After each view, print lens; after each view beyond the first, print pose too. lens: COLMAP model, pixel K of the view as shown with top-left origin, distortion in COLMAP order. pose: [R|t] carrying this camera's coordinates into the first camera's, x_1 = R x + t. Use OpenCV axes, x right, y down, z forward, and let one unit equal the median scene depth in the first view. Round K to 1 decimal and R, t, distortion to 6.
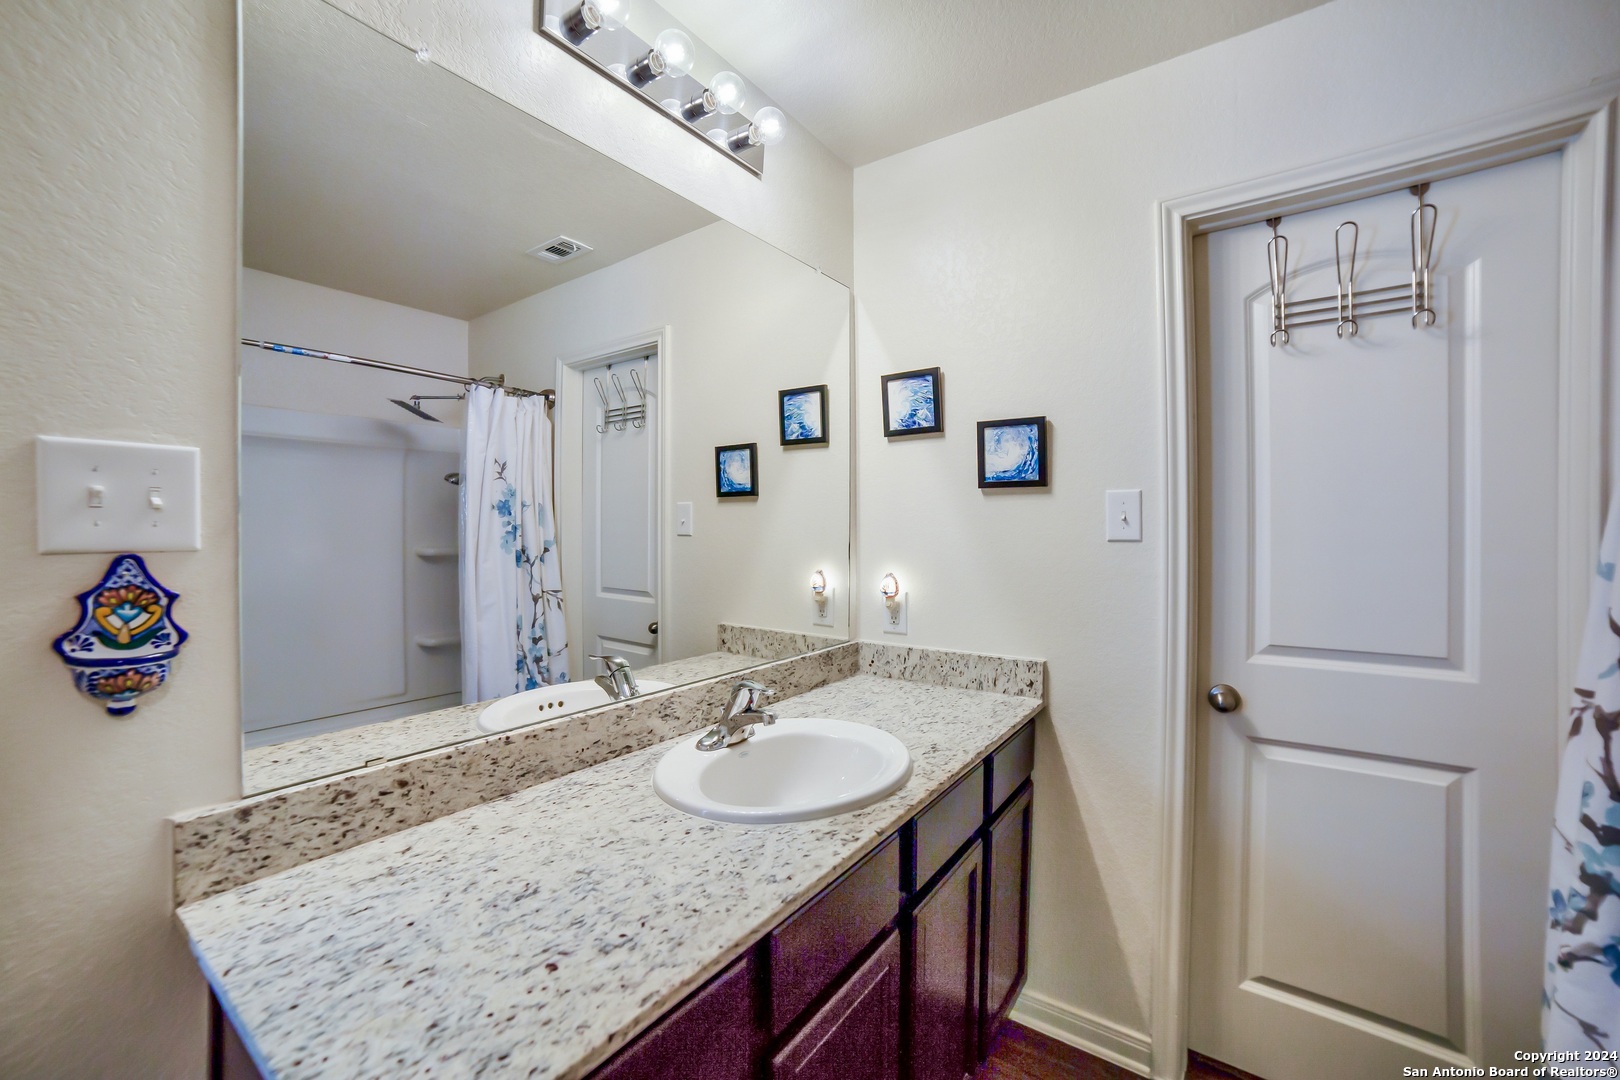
lens RADIAL K [[654.8, 0, 810.0], [0, 654.8, 540.0], [0, 0, 1]] dist [-0.100590, 0.036848]
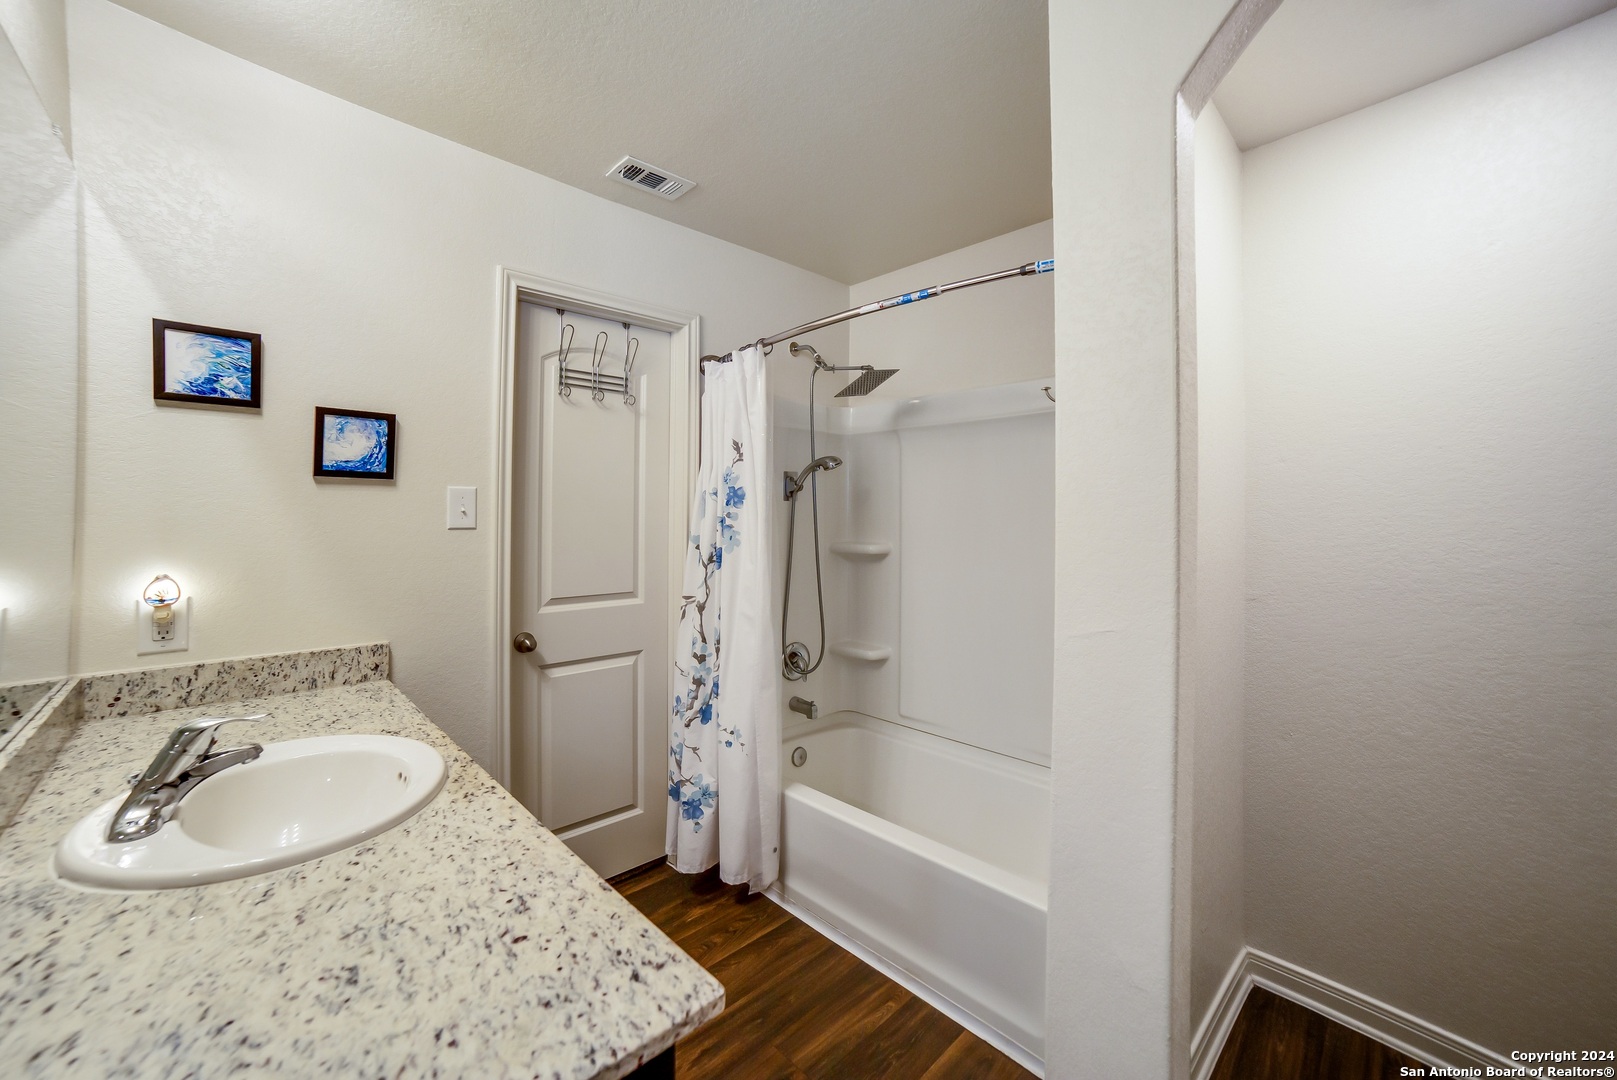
lens RADIAL K [[633.6, 0, 807.7], [0, 633.6, 509.6], [0, 0, 1]] dist [0.001385, 0.000470]
pose [[0.191133, 0.012469, 0.981485, -0.595512], [0.007299, 0.999874, -0.014124, -0.013504], [-0.981537, 0.009864, 0.191018, 0.128106]]
